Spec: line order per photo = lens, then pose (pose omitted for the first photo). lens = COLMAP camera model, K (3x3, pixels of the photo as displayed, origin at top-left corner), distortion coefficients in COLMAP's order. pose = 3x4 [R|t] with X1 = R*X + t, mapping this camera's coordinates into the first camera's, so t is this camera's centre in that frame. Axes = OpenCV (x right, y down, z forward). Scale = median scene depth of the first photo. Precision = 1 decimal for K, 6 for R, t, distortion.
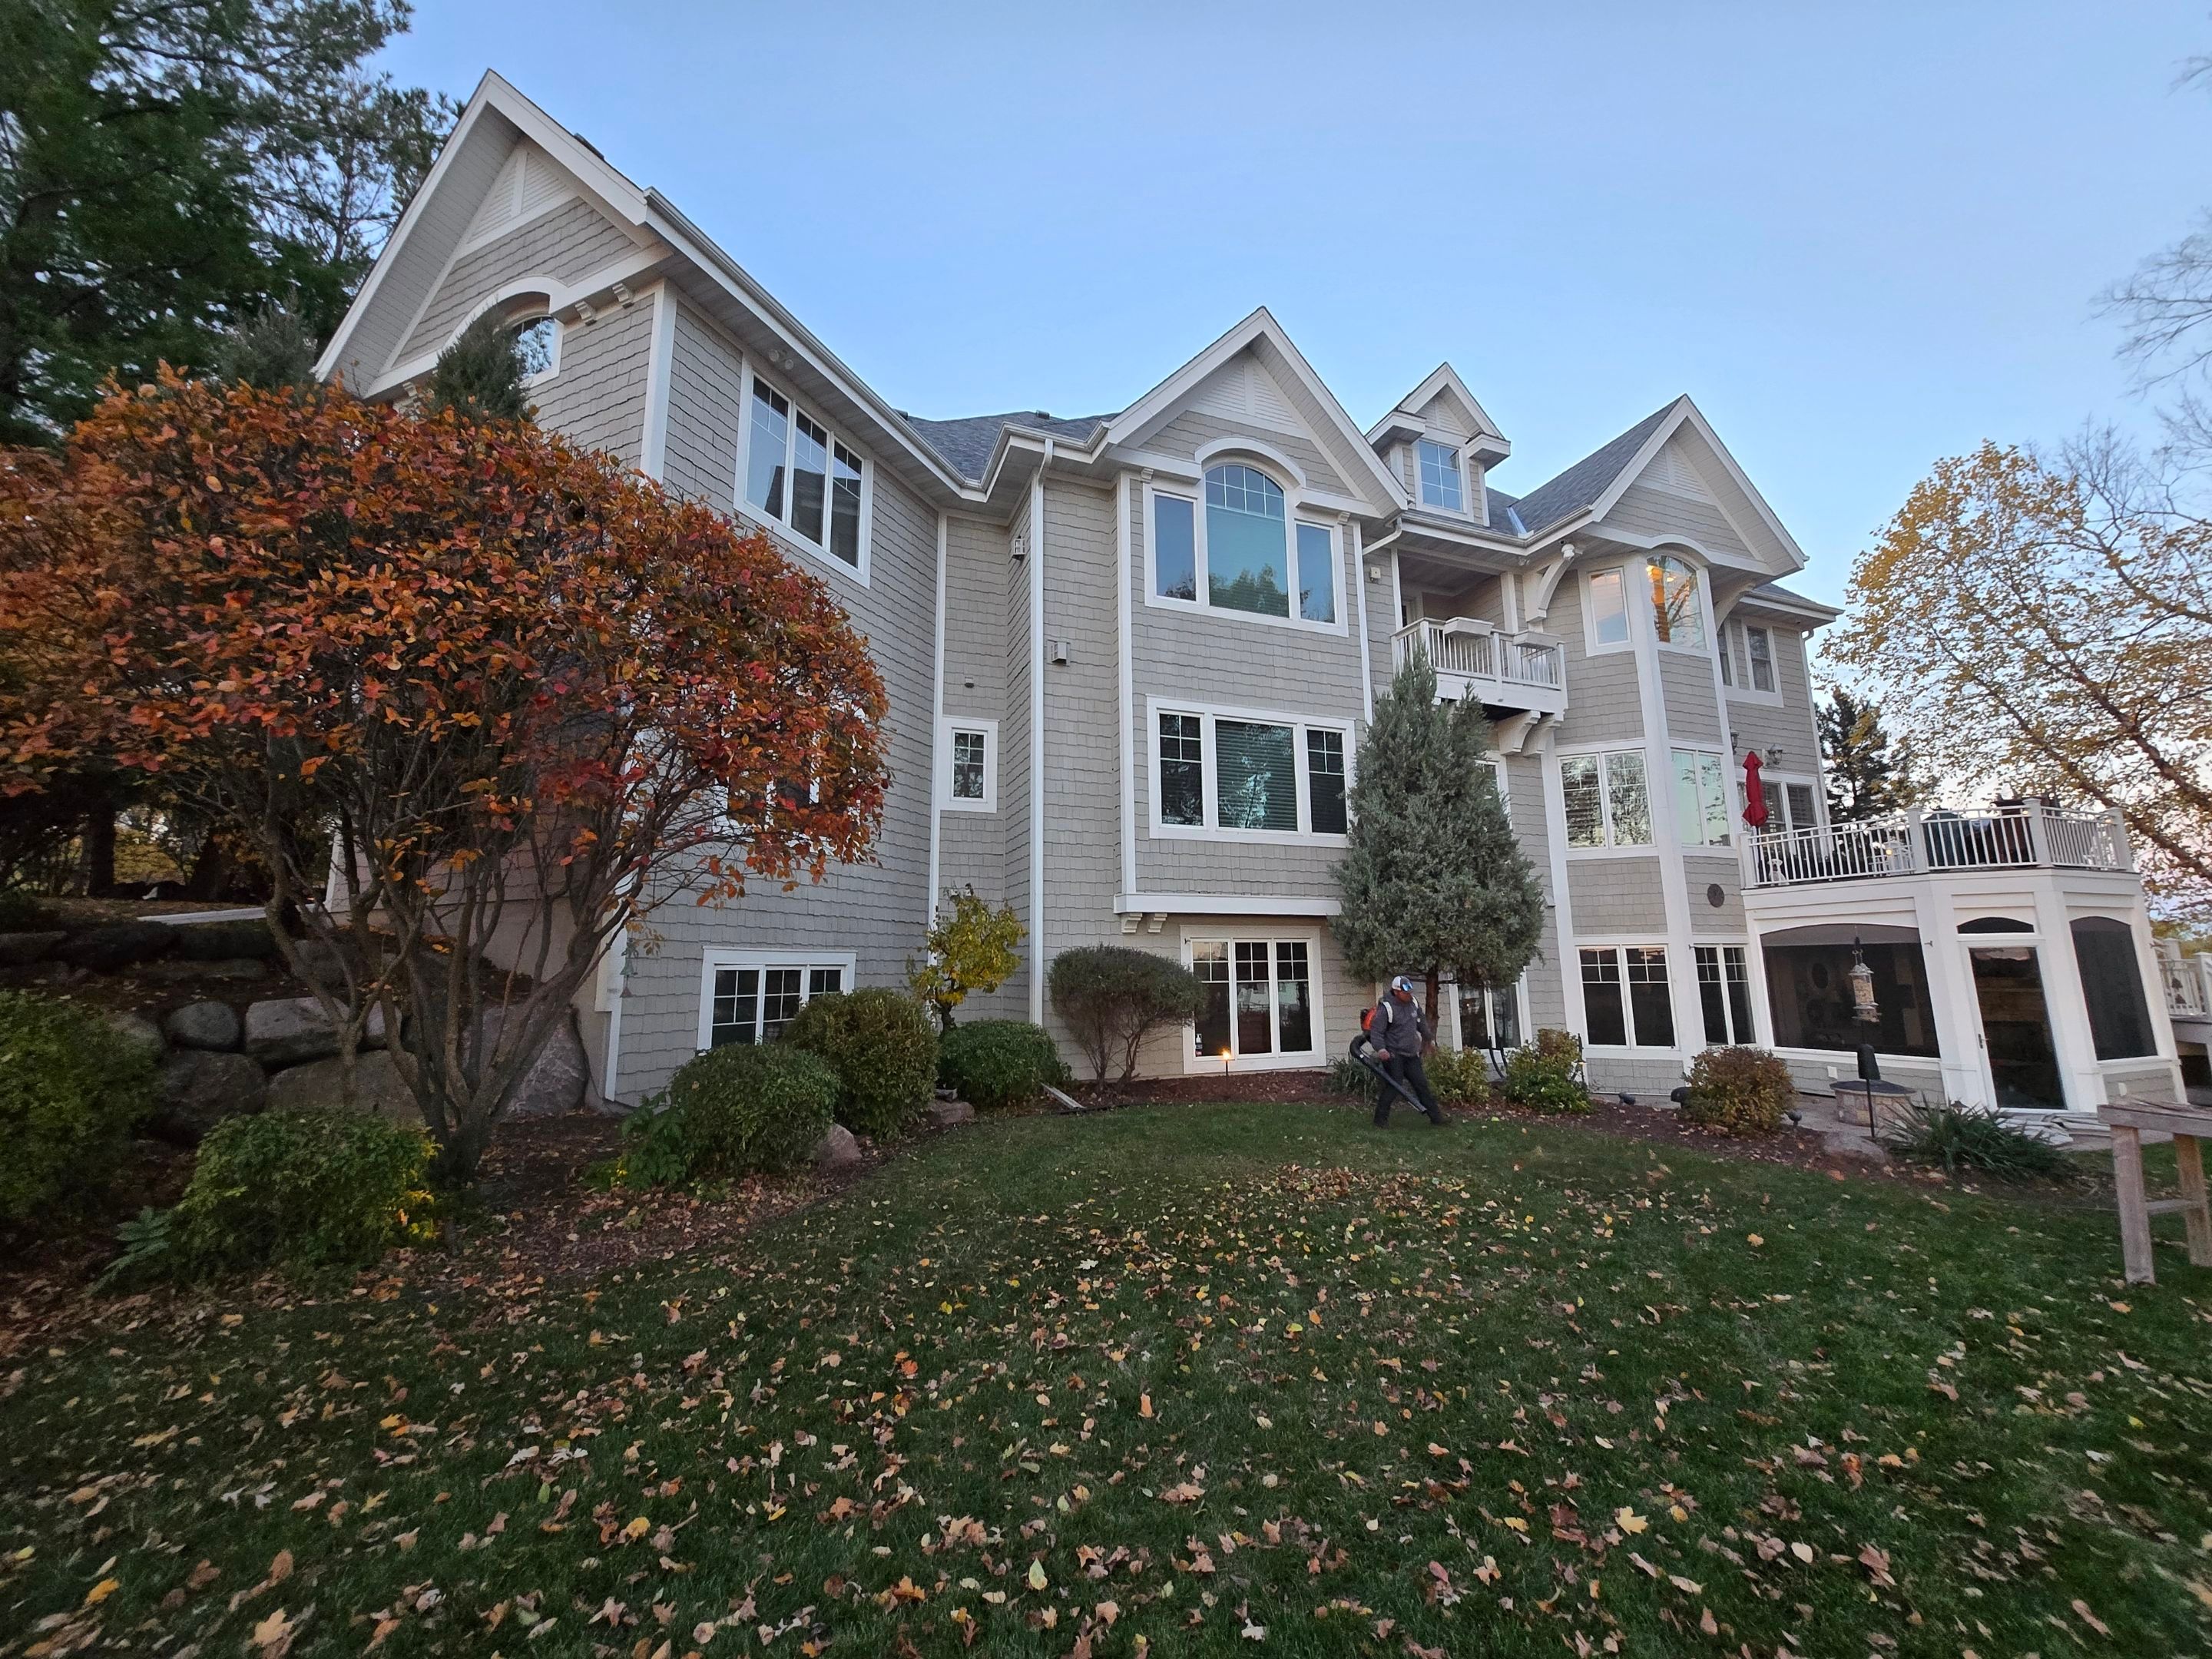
lens RADIAL K [[860.6, 0, 1100.1], [0, 860.6, 821.3], [0, 0, 1]] dist [-0.002216, 0.000066]
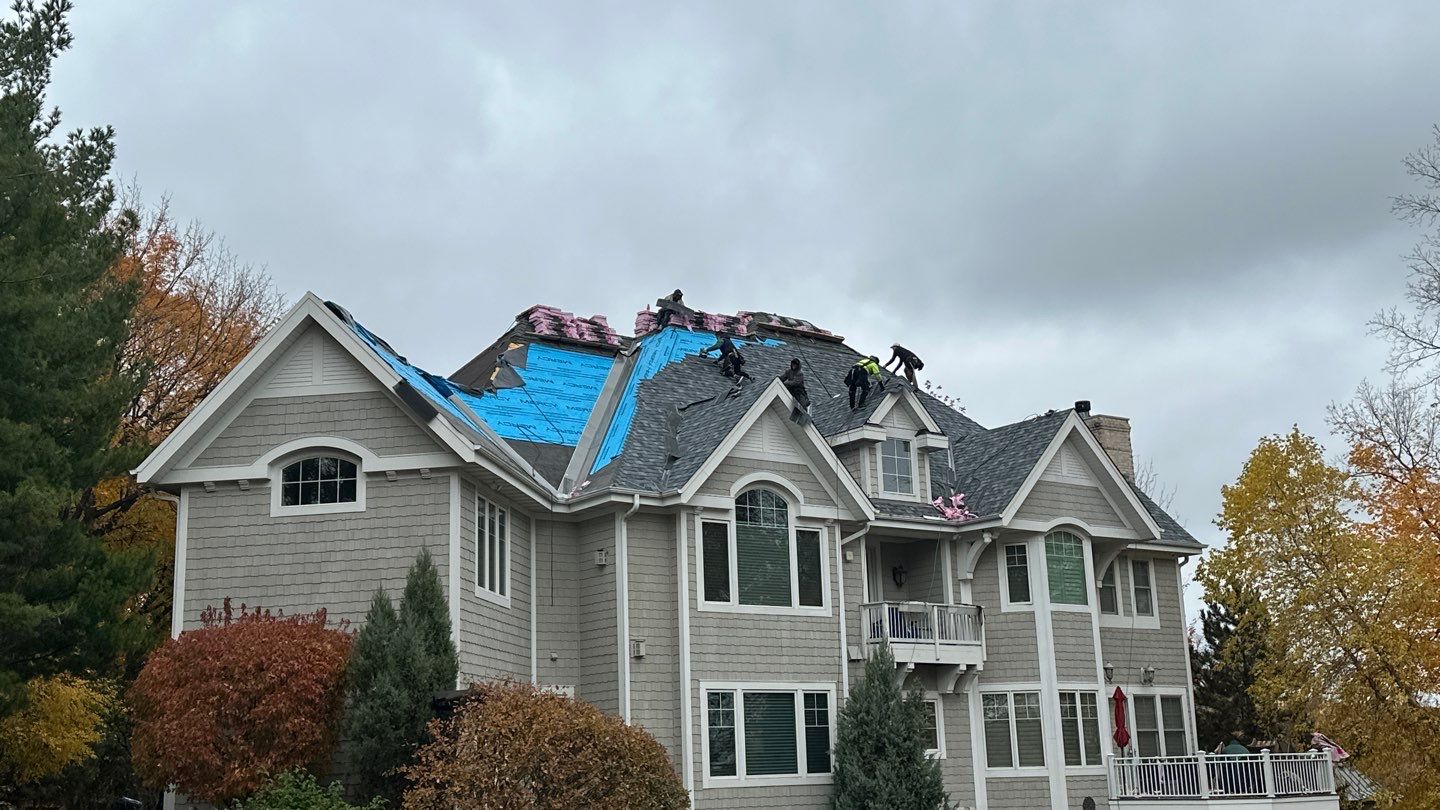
lens RADIAL K [[1698.5, 0, 720.0], [0, 1698.5, 405.0], [0, 0, 1]] dist [0.154066, 0.006739]
pose [[0.956565, 0.036973, 0.289166, -0.668539], [-0.022353, 0.998307, -0.053700, -0.408469], [-0.290661, 0.044903, 0.955772, -1.520736]]
